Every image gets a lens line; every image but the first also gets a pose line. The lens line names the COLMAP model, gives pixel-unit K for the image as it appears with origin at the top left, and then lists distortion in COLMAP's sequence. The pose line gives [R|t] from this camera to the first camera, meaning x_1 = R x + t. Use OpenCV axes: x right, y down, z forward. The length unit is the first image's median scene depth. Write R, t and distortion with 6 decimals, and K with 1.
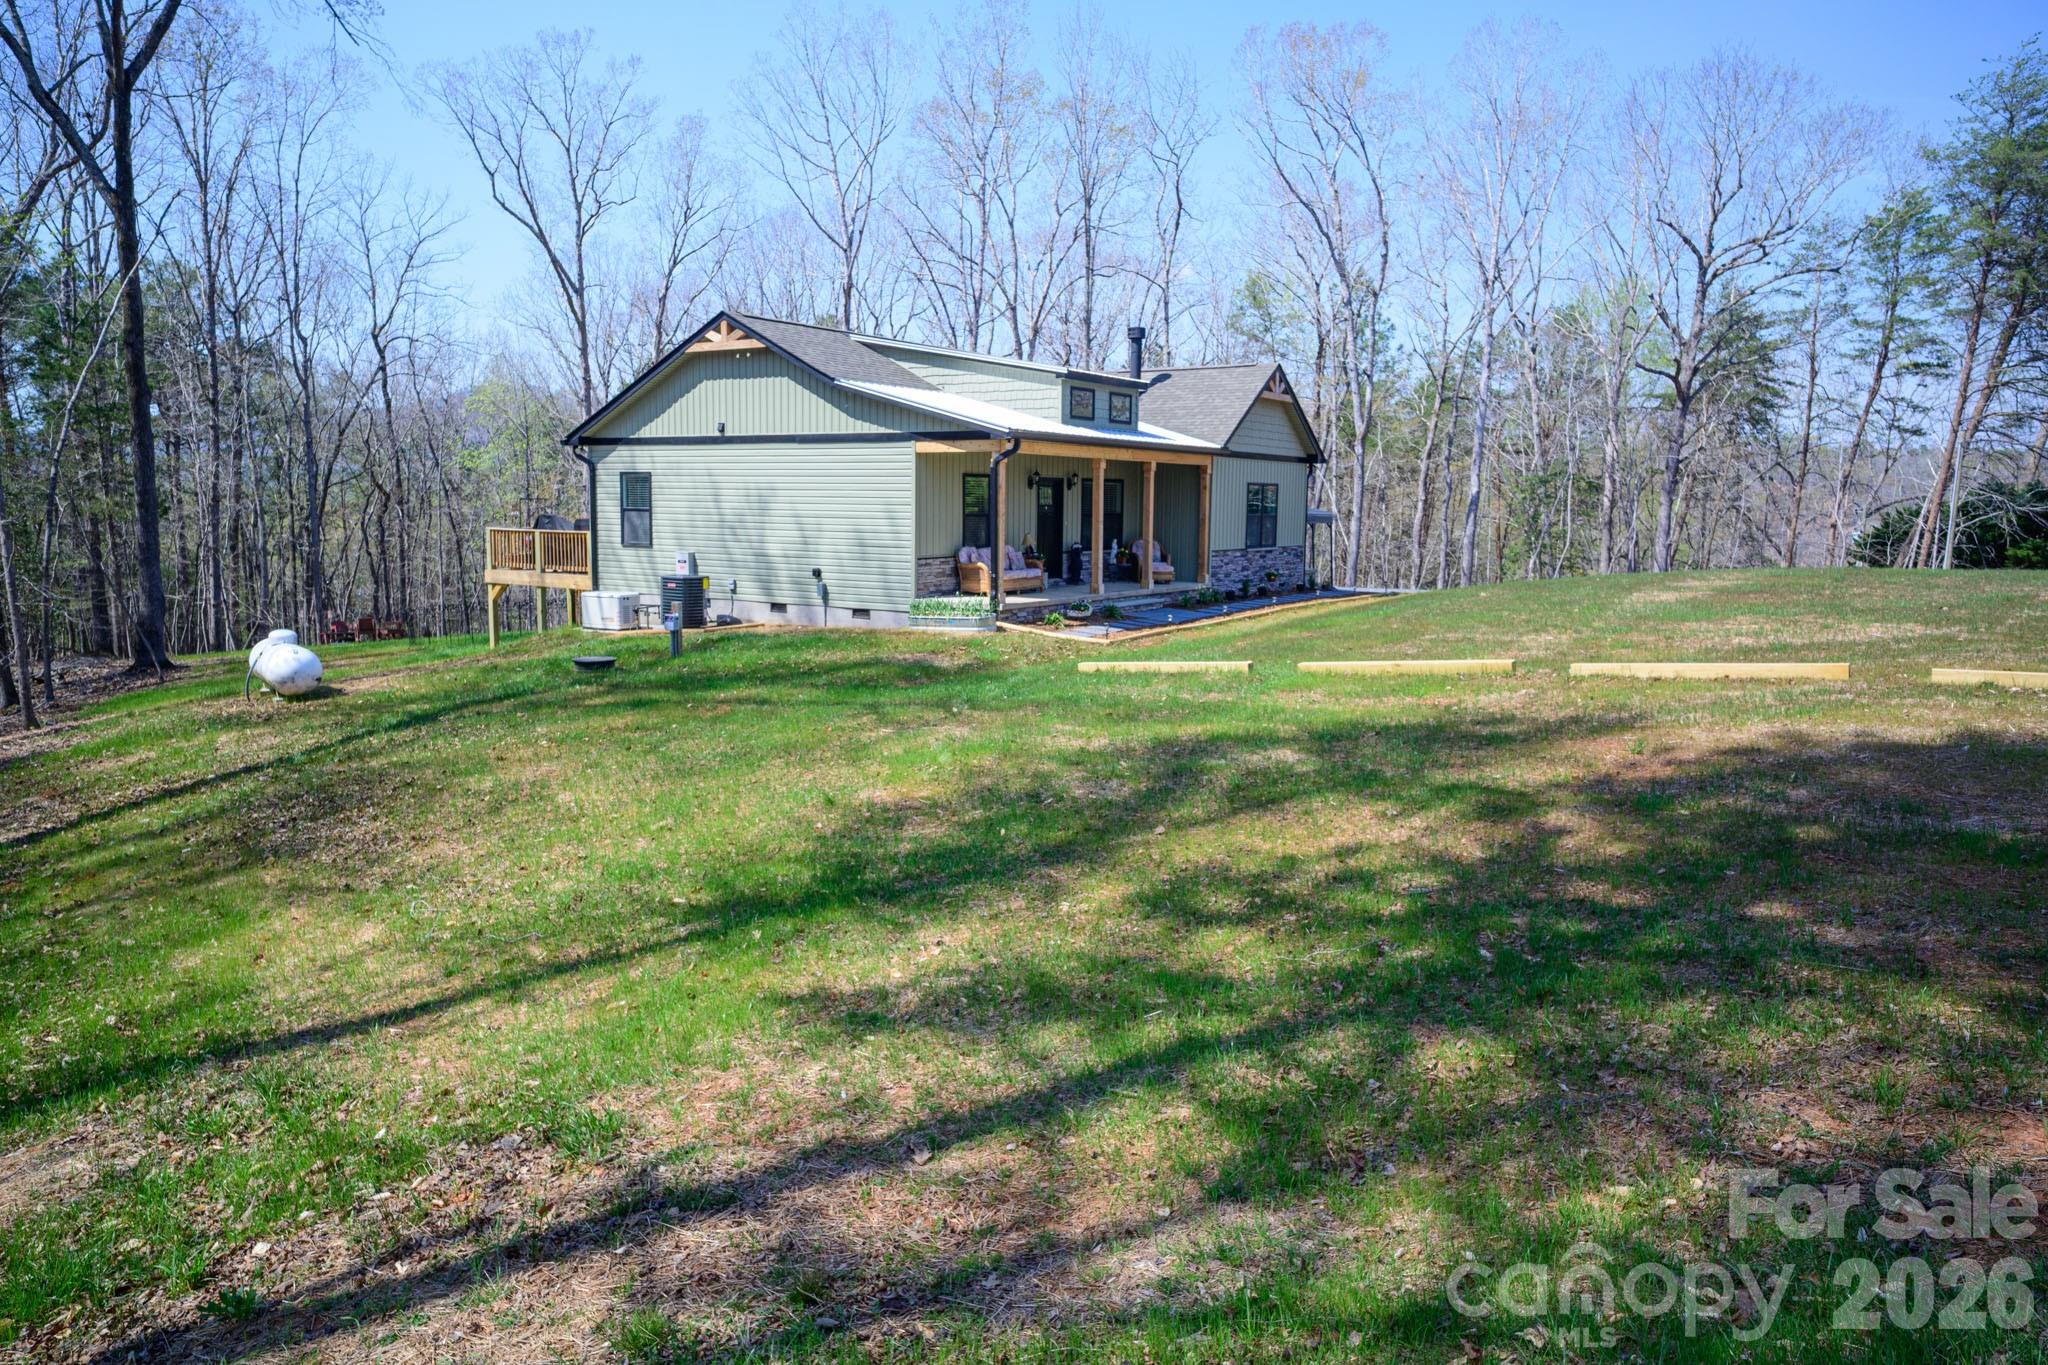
lens RADIAL K [[1368.0, 0, 1024.6], [0, 1368.0, 682.0], [0, 0, 1]] dist [-0.002900, -0.000601]
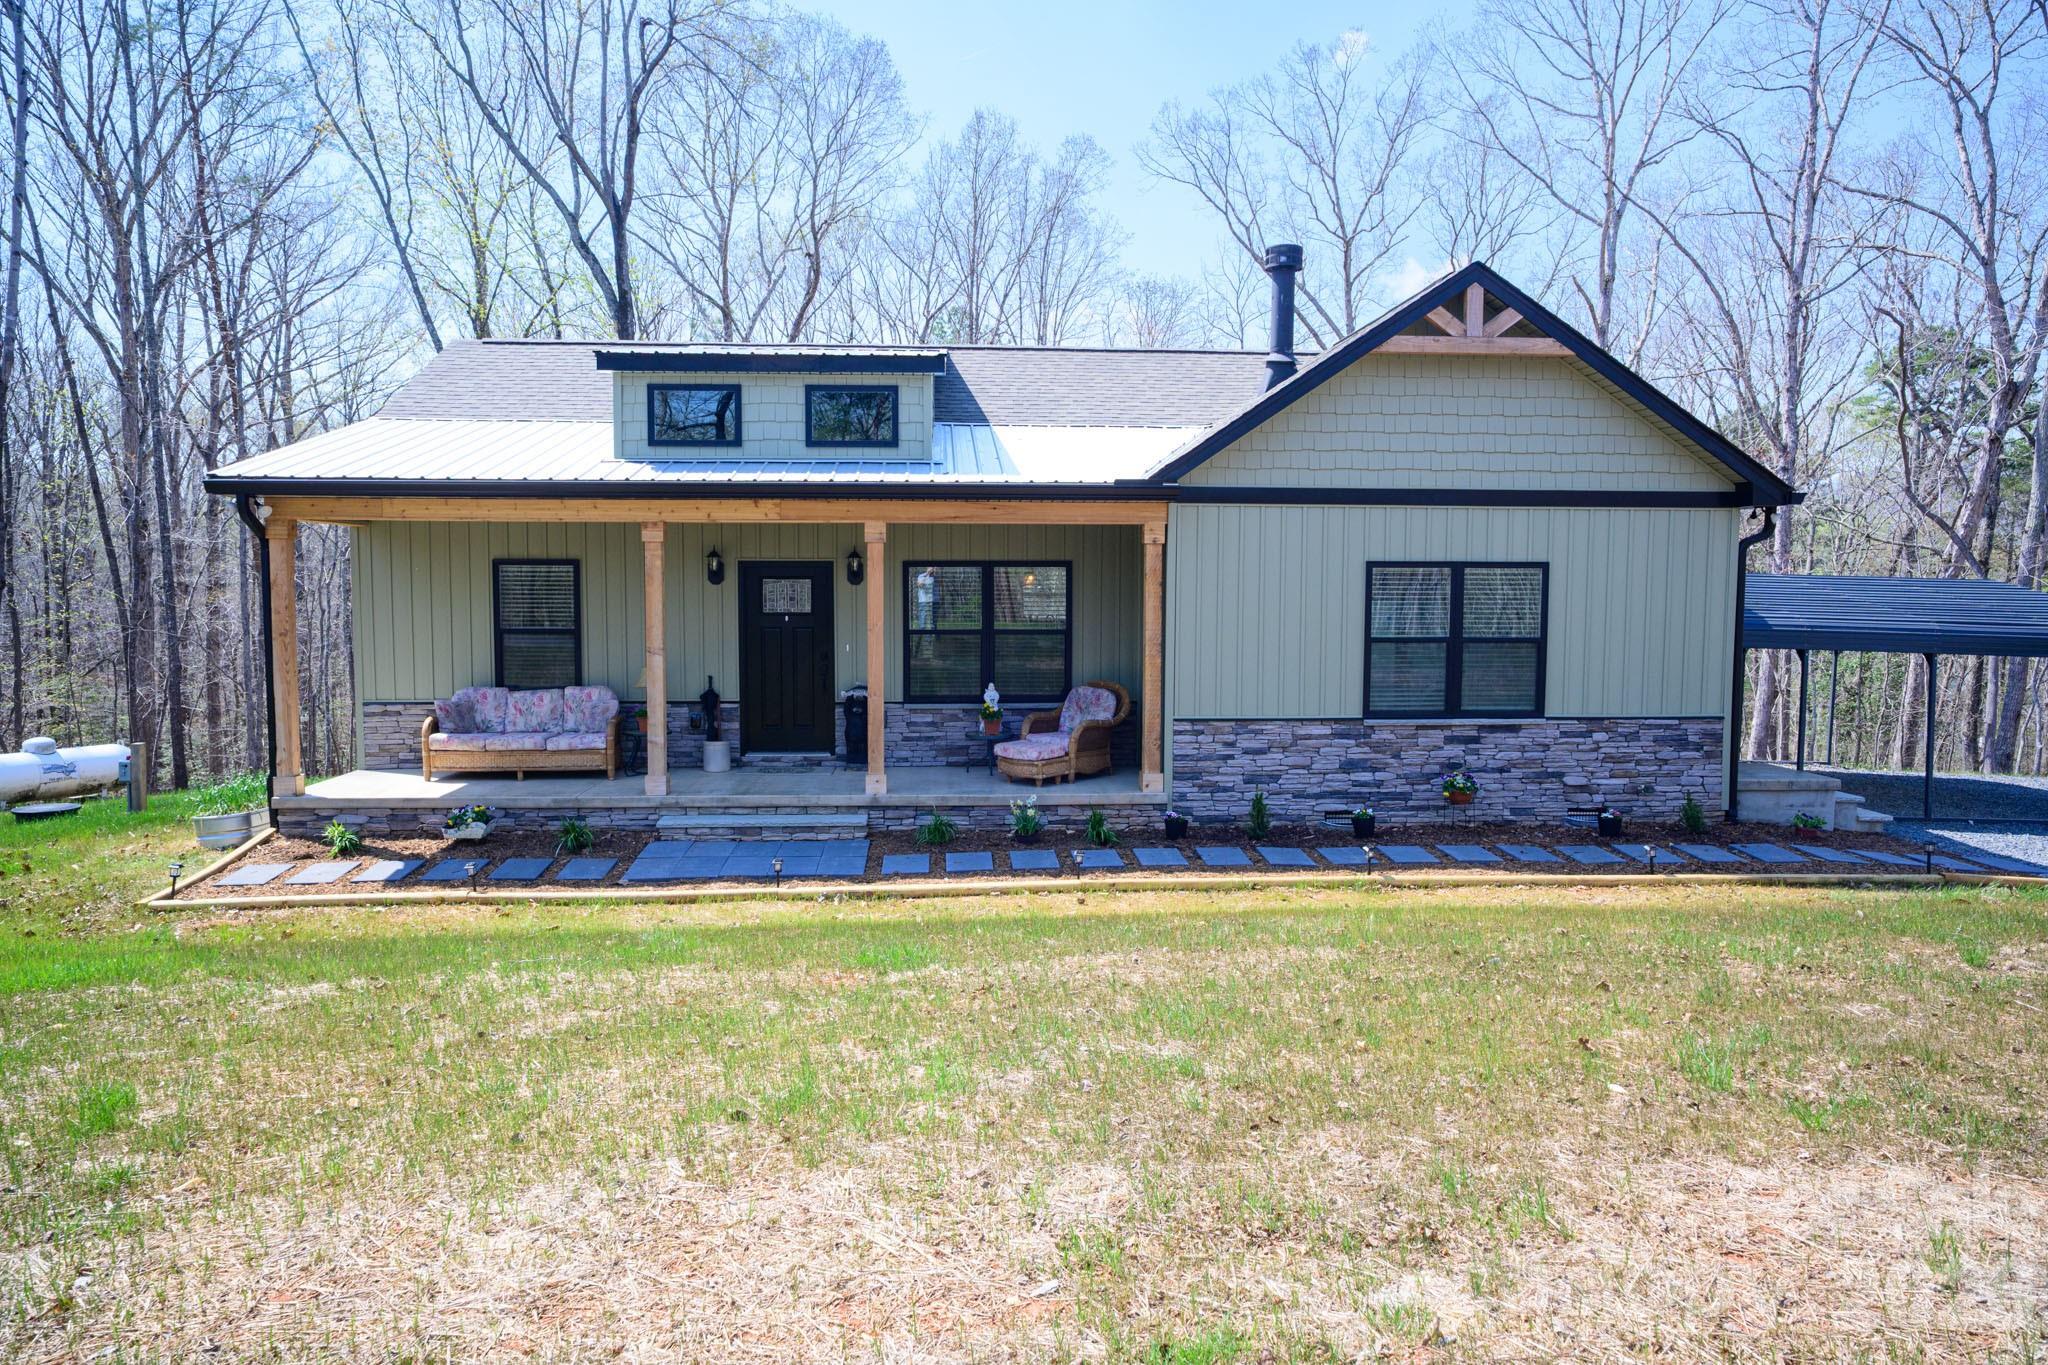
lens RADIAL K [[1368.0, 0, 1024.5], [0, 1368.0, 681.3], [0, 0, 1]] dist [-0.002900, -0.000601]
pose [[0.601474, 0.044895, -0.797630, 0.467555], [-0.101800, 0.994588, -0.020784, -0.097599], [0.792380, 0.093699, 0.602789, 0.724856]]
